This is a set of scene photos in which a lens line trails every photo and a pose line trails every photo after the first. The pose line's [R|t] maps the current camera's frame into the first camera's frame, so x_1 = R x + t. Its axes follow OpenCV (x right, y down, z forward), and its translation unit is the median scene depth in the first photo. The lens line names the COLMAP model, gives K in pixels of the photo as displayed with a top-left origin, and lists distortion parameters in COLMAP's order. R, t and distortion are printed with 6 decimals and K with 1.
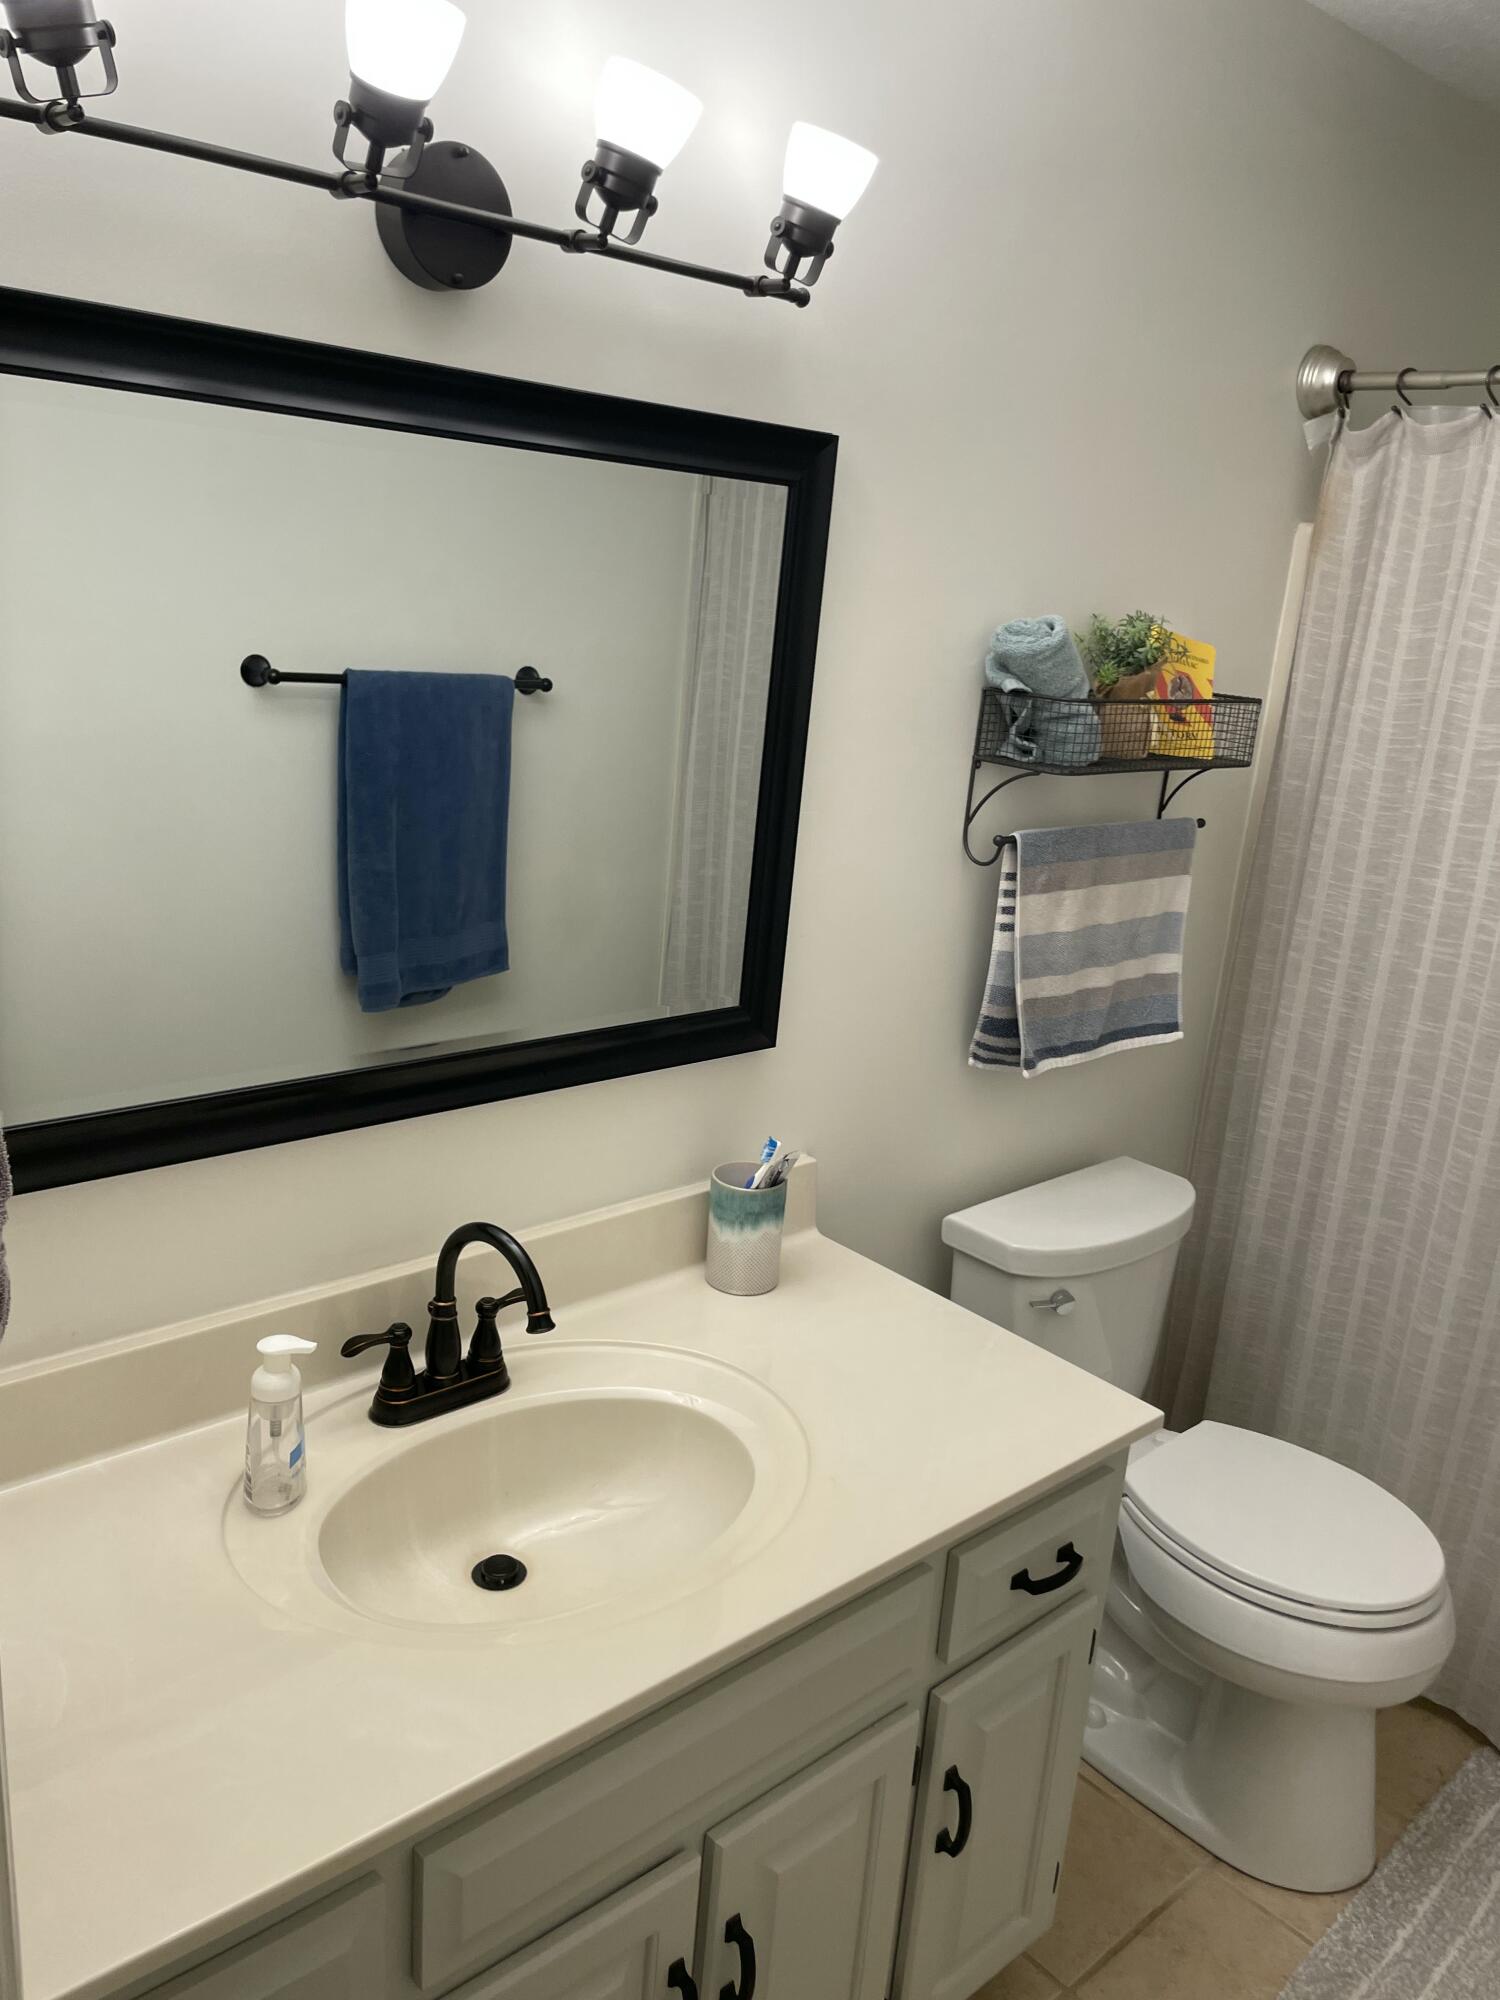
lens RADIAL K [[1516.6, 0, 687.9], [0, 1516.6, 1013.4], [0, 0, 1]] dist [0.092399, -0.125963]
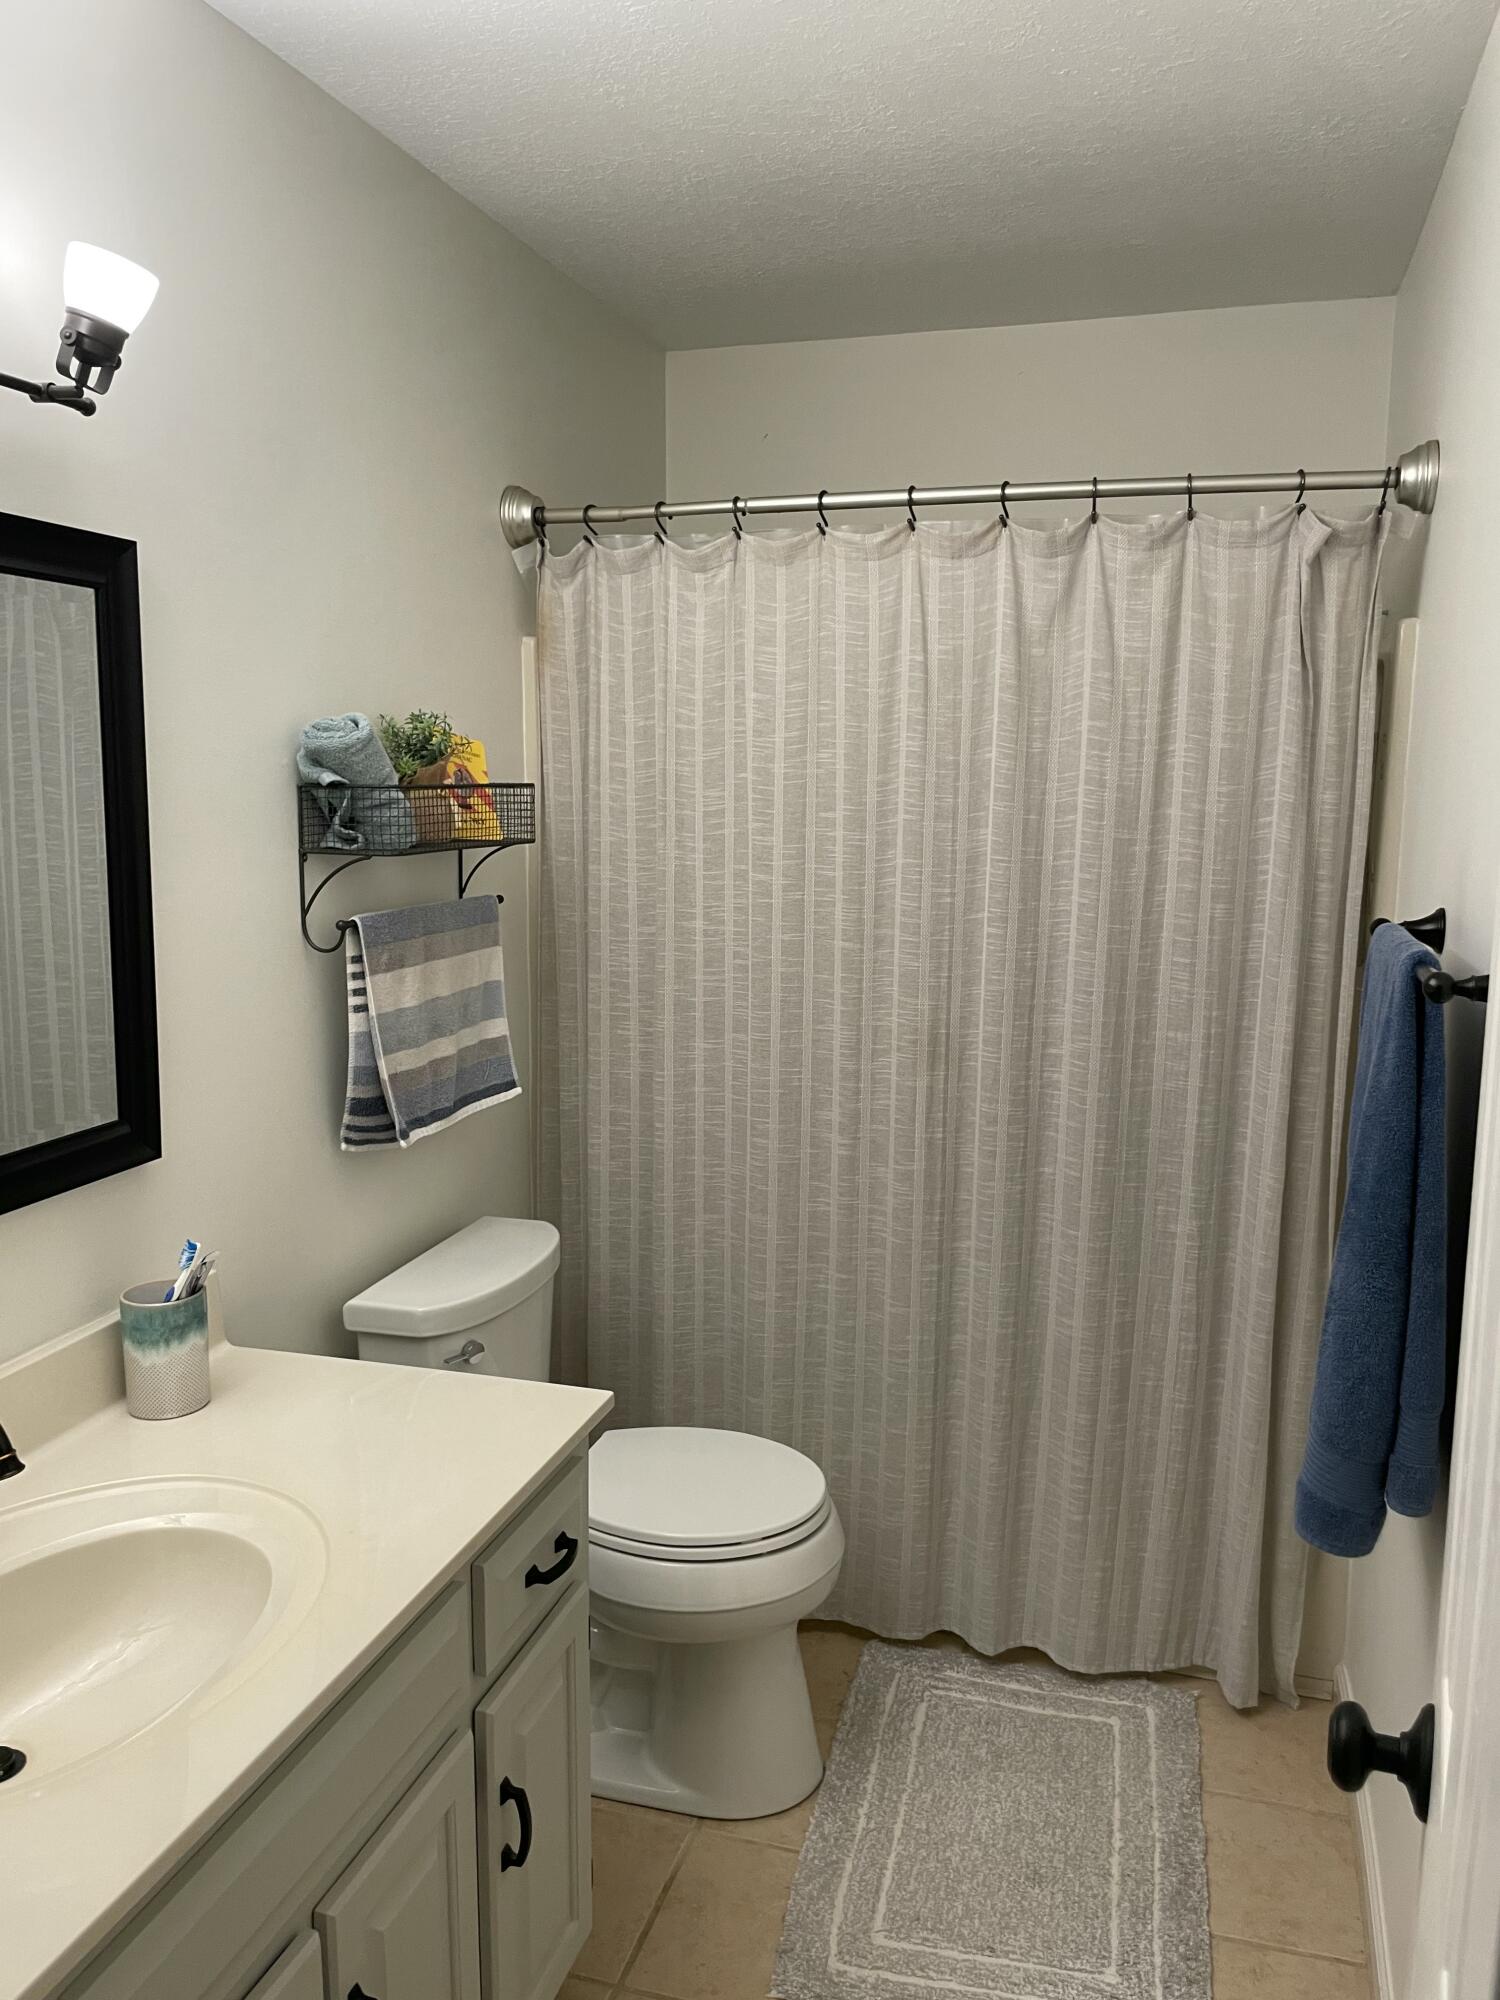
lens RADIAL K [[1516.6, 0, 752.0], [0, 1516.6, 1009.8], [0, 0, 1]] dist [0.092399, -0.125963]
pose [[0.847288, -0.151630, 0.509029, -0.096675], [0.198770, 0.979264, -0.039151, 0.039327], [-0.492537, 0.134352, 0.859859, -0.031592]]
